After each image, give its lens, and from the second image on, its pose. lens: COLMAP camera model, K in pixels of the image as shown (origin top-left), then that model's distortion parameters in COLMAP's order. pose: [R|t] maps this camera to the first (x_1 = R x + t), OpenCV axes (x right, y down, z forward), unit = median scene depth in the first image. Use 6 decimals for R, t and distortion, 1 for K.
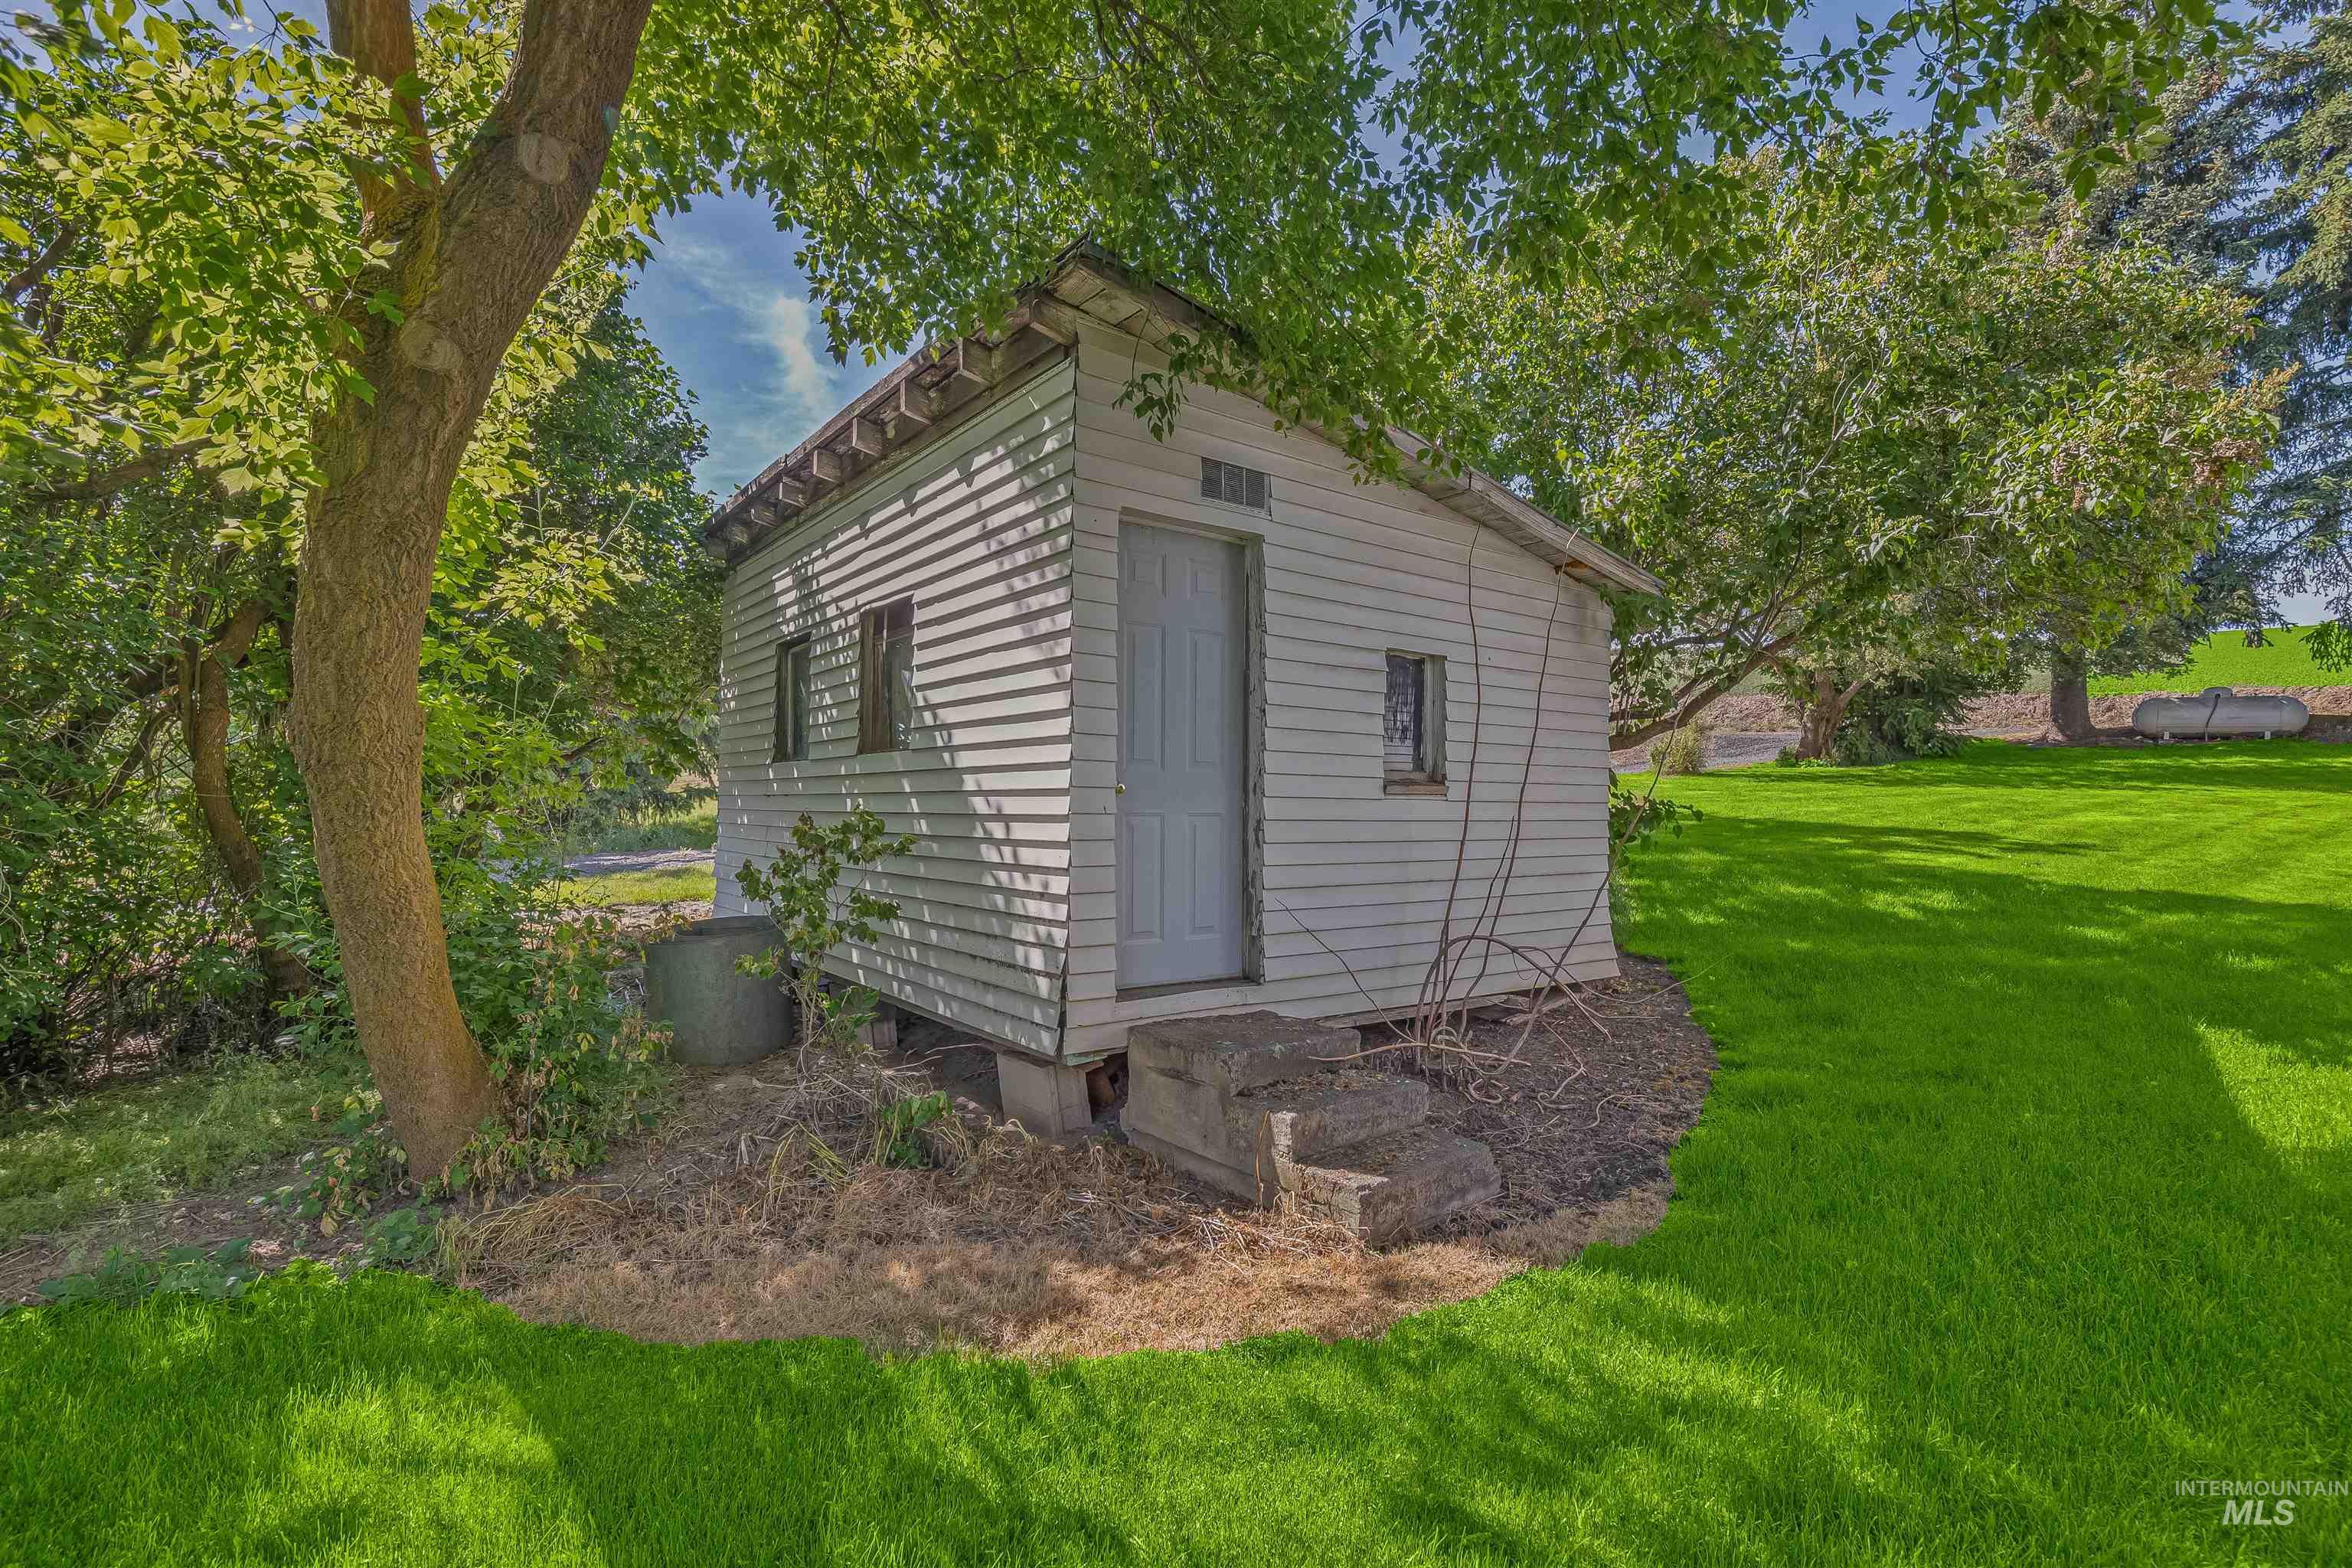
lens RADIAL K [[1073.9, 0, 1177.3], [0, 1073.9, 787.3], [0, 0, 1]] dist [-0.001705, 0.000093]
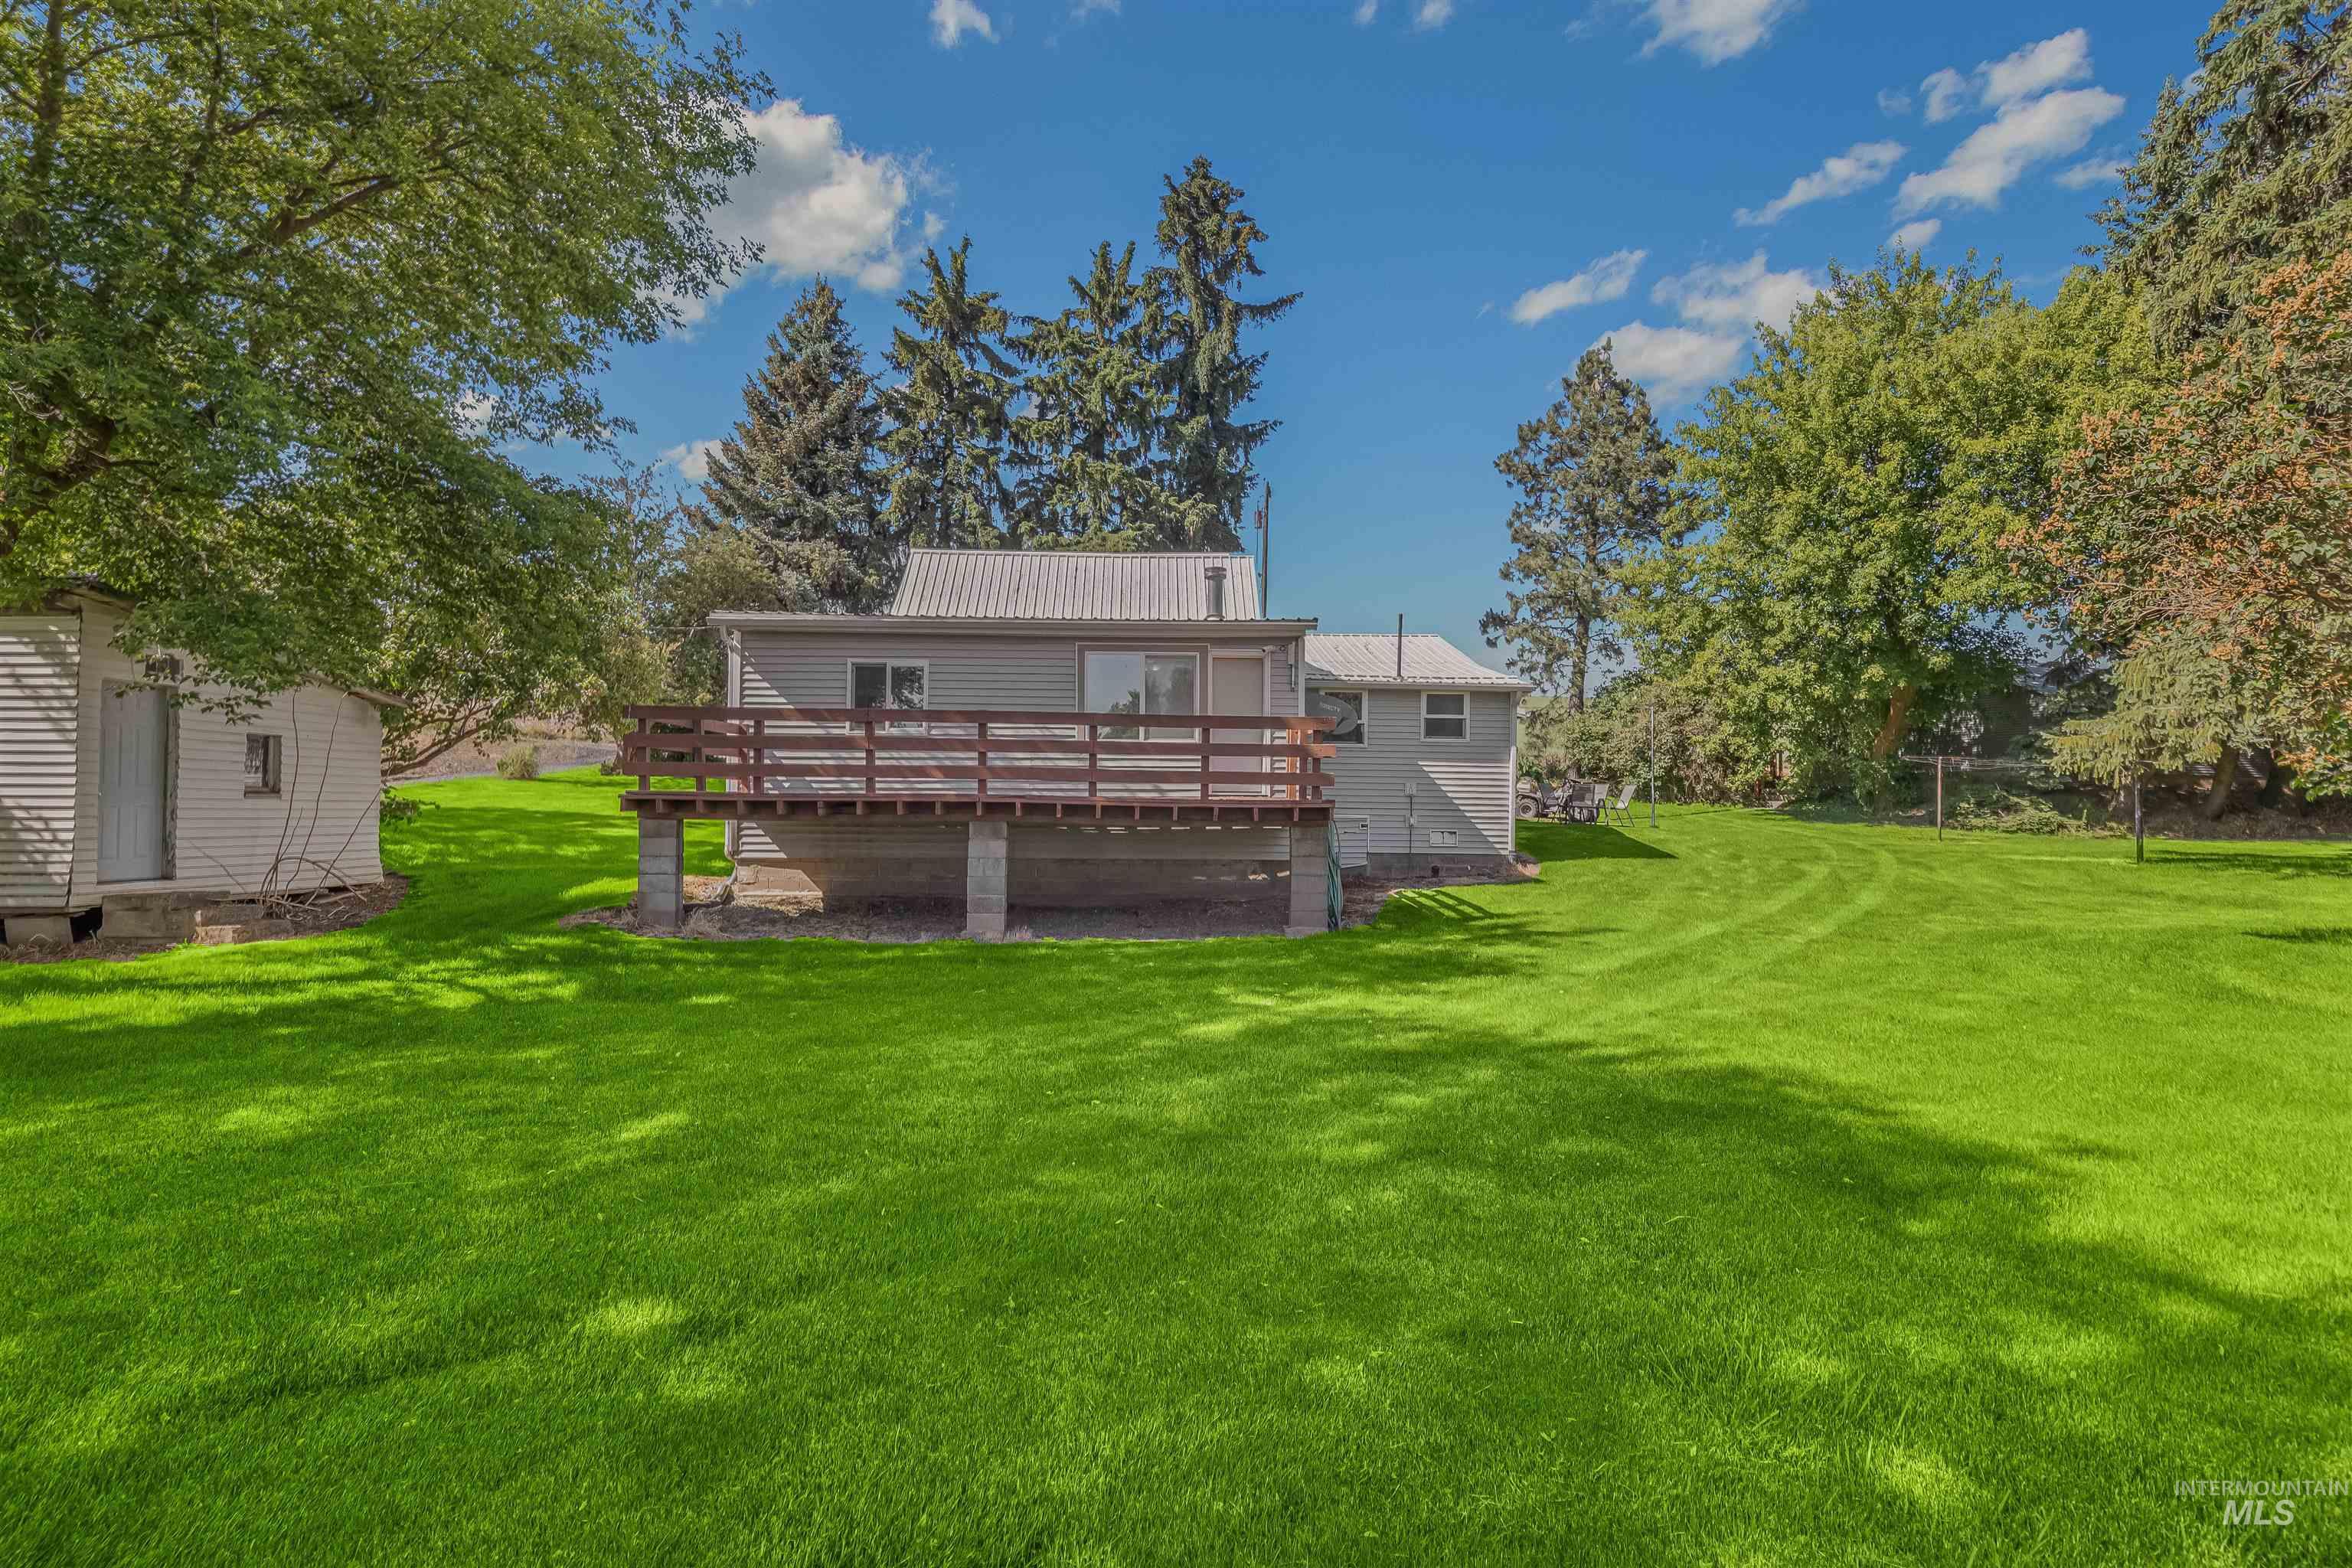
lens RADIAL K [[1073.9, 0, 1192.8], [0, 1073.9, 793.9], [0, 0, 1]] dist [-0.001705, 0.000093]
pose [[0.609367, 0.008633, 0.792841, -0.365982], [-0.017405, 0.999845, 0.002490, -0.040251], [-0.792697, -0.015317, 0.609423, -1.881589]]
